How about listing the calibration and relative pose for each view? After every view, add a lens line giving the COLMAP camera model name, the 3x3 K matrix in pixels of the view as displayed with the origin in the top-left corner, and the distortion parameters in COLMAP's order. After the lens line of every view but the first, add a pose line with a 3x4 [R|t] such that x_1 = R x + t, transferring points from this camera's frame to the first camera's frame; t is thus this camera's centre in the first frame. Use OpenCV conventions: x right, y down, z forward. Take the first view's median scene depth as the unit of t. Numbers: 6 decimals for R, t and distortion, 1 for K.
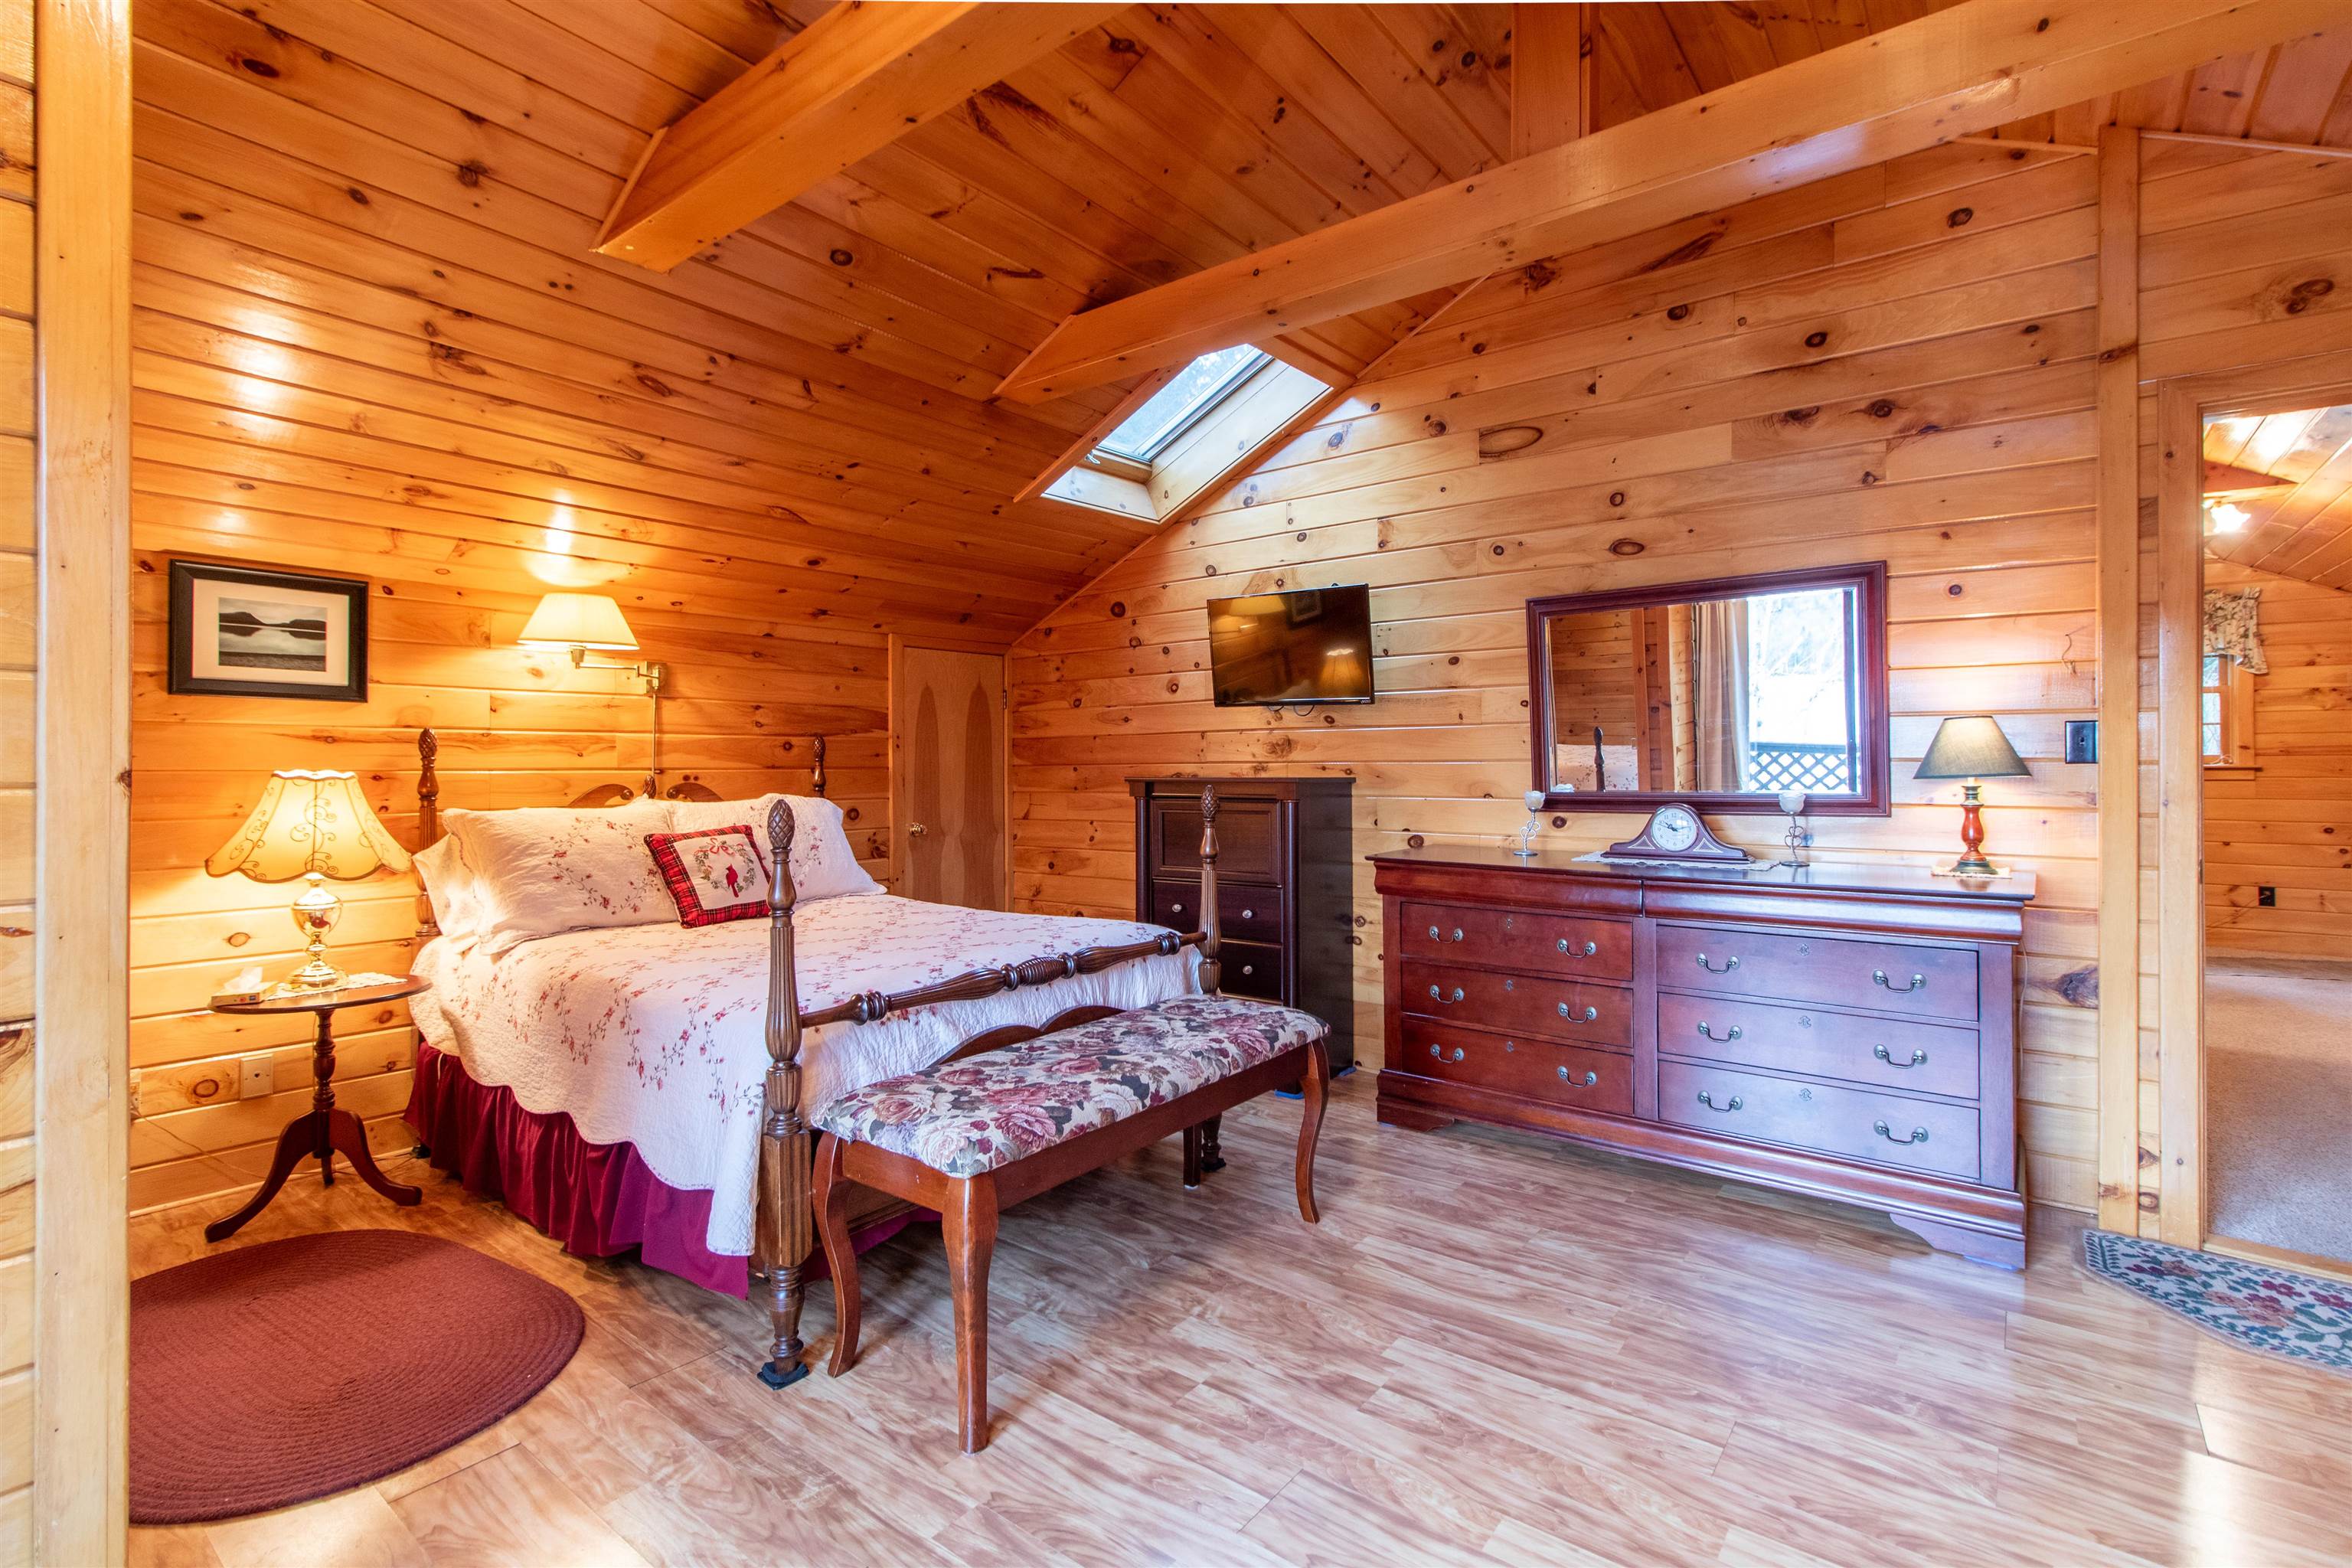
lens RADIAL K [[1091.1, 0, 1175.6], [0, 1091.1, 760.4], [0, 0, 1]] dist [0.002936, -0.000822]
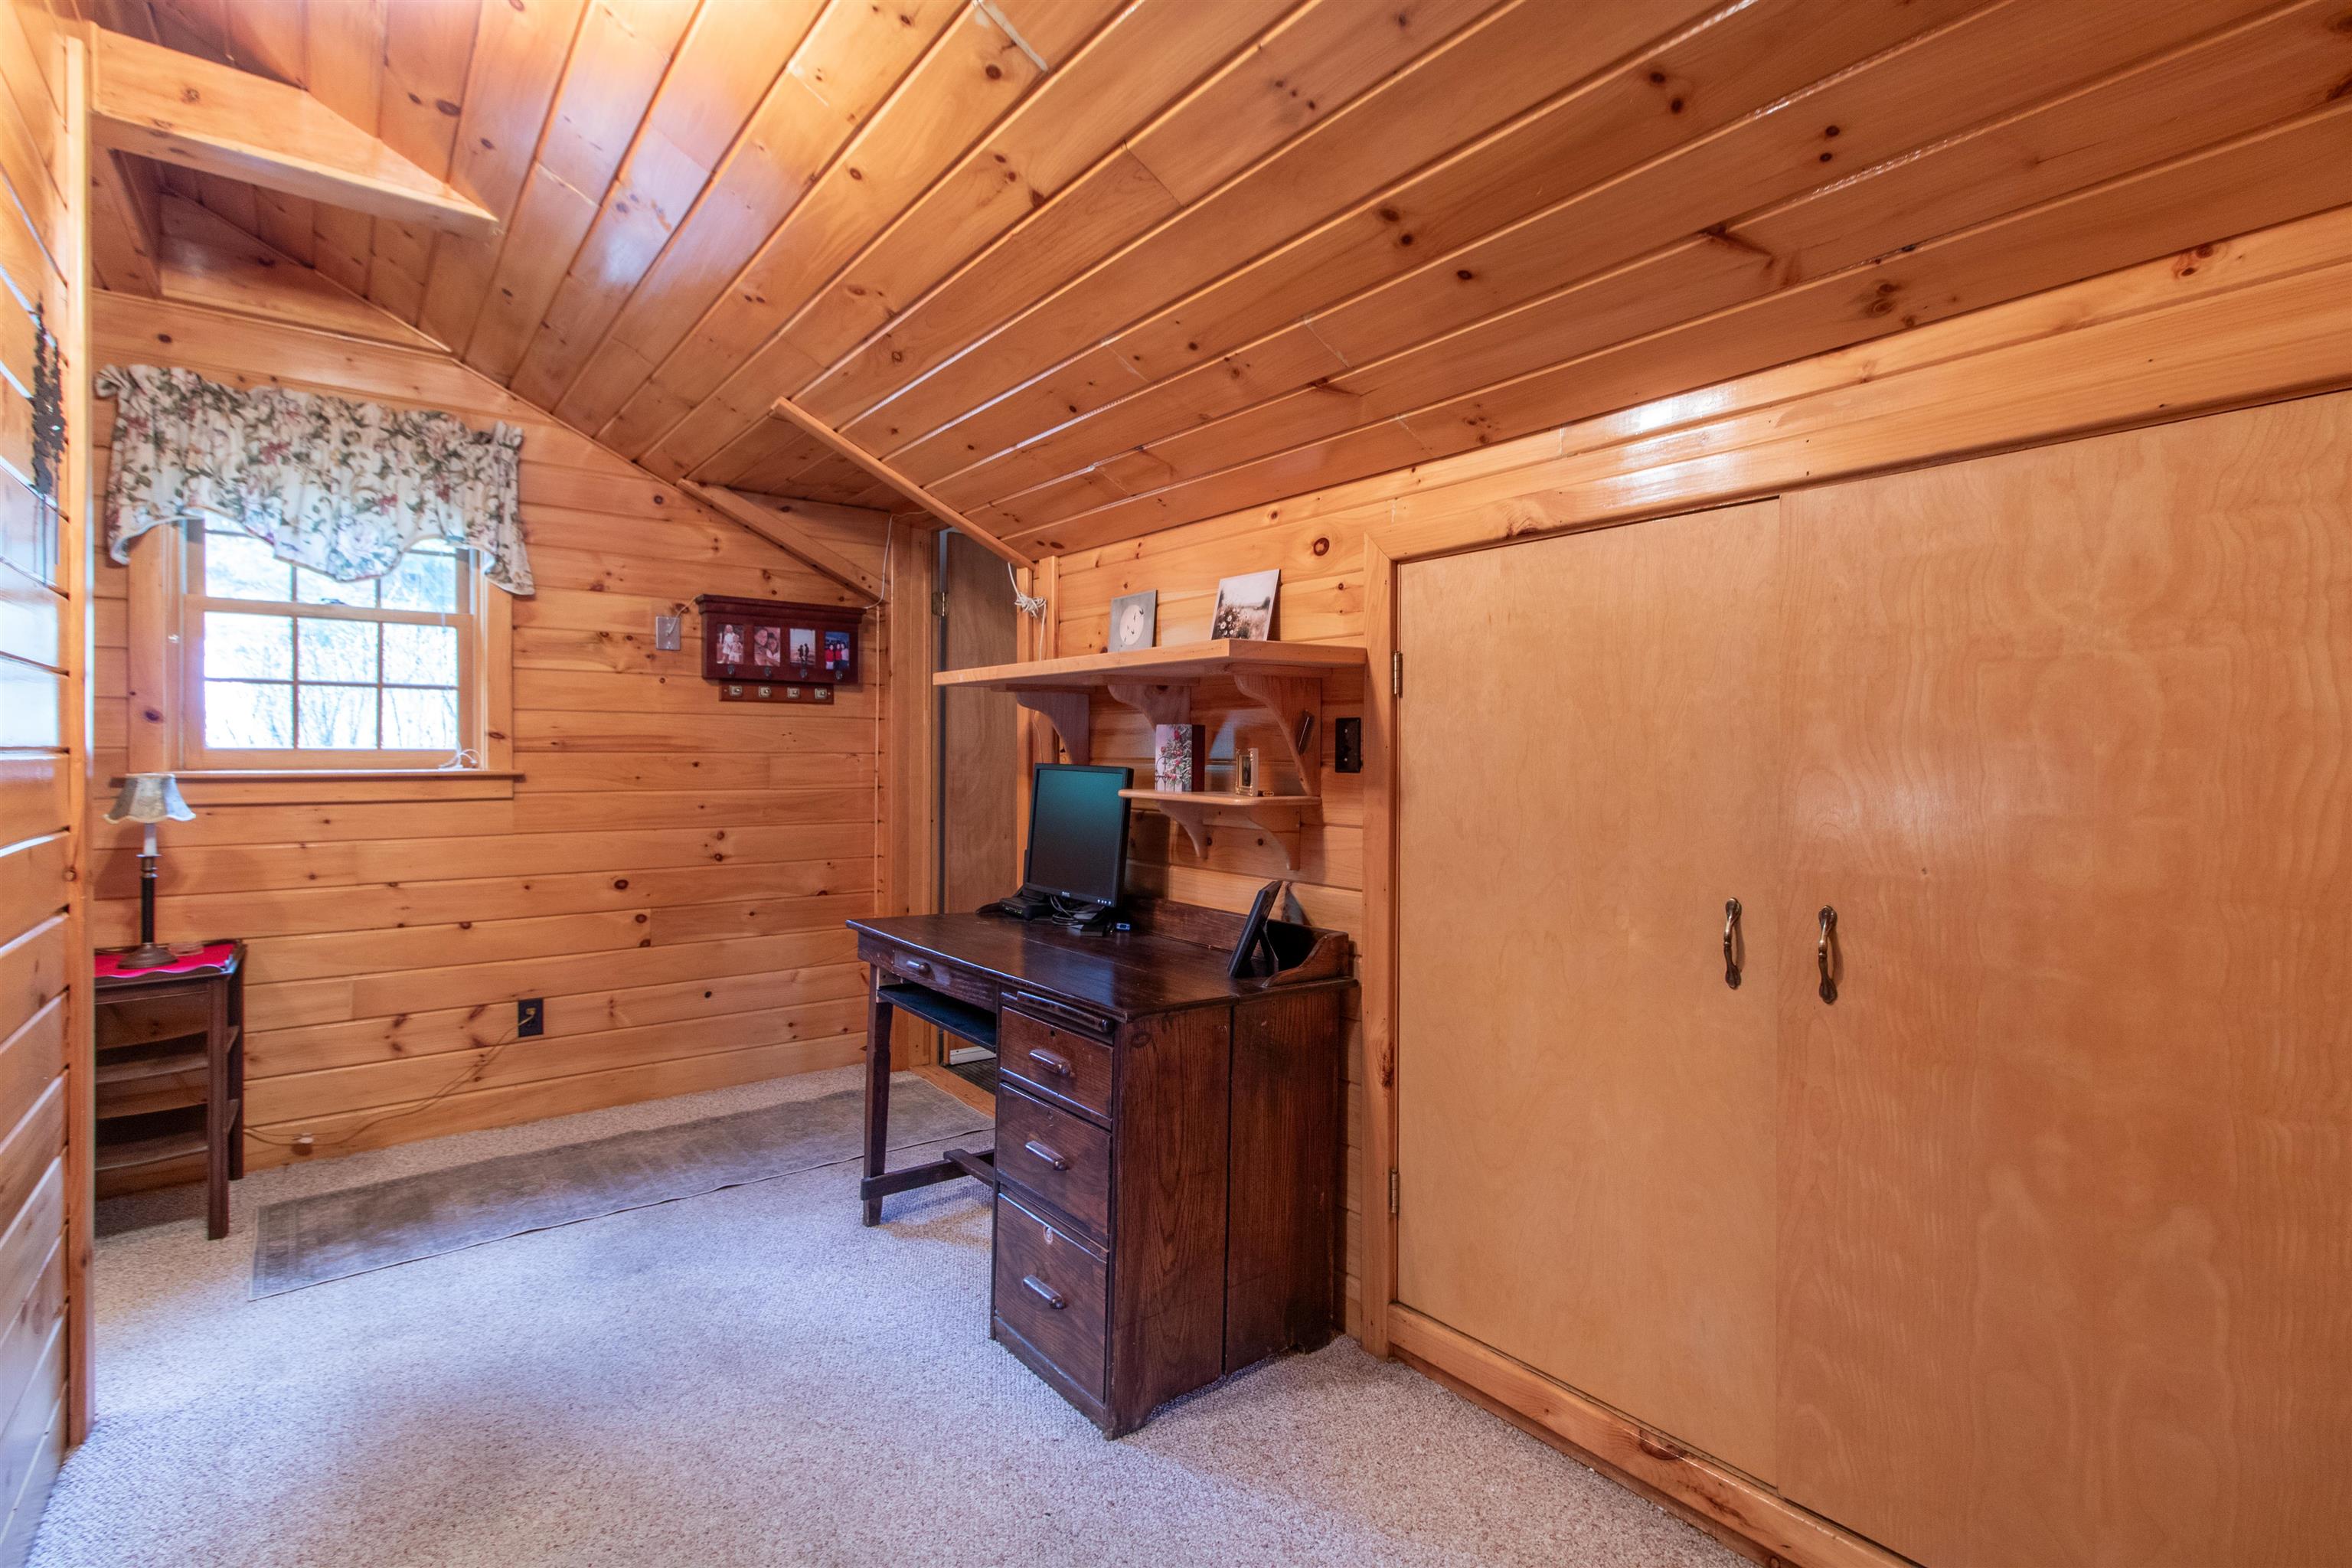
lens RADIAL K [[1091.1, 0, 1175.6], [0, 1091.1, 760.4], [0, 0, 1]] dist [0.002936, -0.000822]
pose [[0.250864, -0.000576, 0.968022, 0.563490], [-0.004296, 0.999989, 0.001709, -0.002418], [-0.968013, -0.004588, 0.250858, 0.564821]]
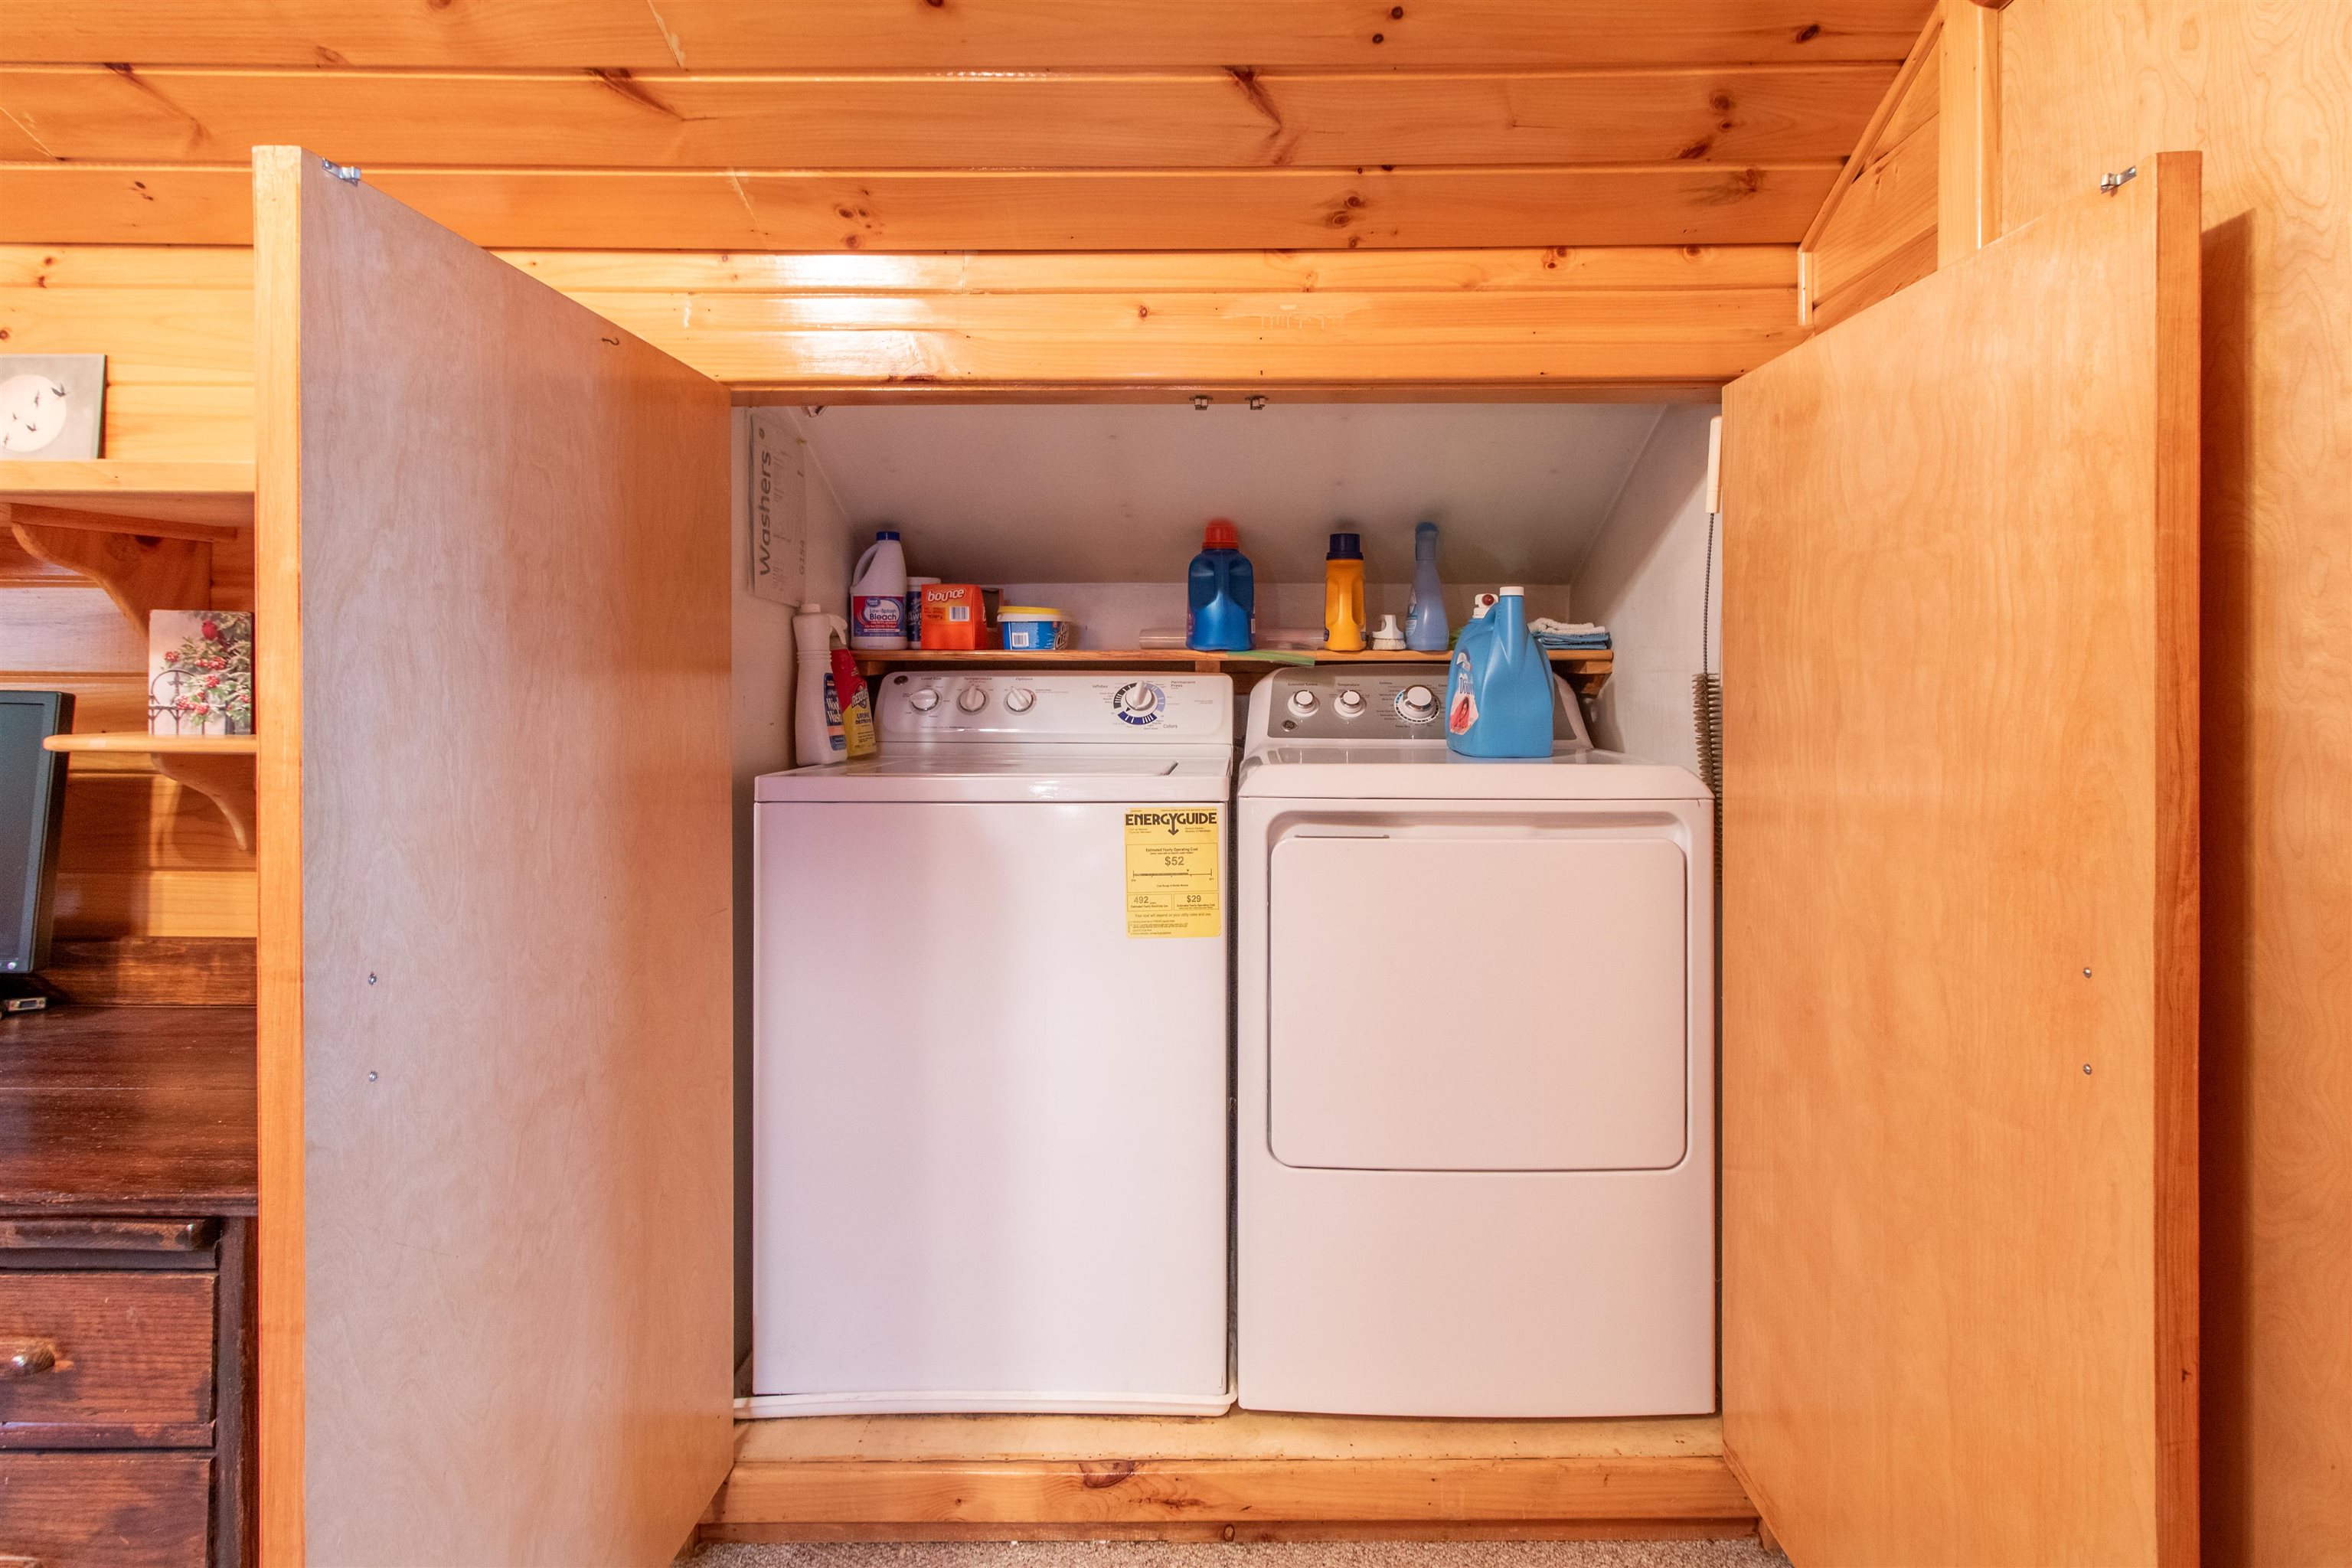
lens RADIAL K [[1131.8, 0, 1179.0], [0, 1131.8, 677.0], [0, 0, 1]] dist [0.001198, 0.000204]
pose [[-0.613494, -0.005948, 0.789677, 0.725508], [-0.002087, 0.999980, 0.005911, -0.004330], [-0.789697, 0.001979, -0.613494, 0.716080]]
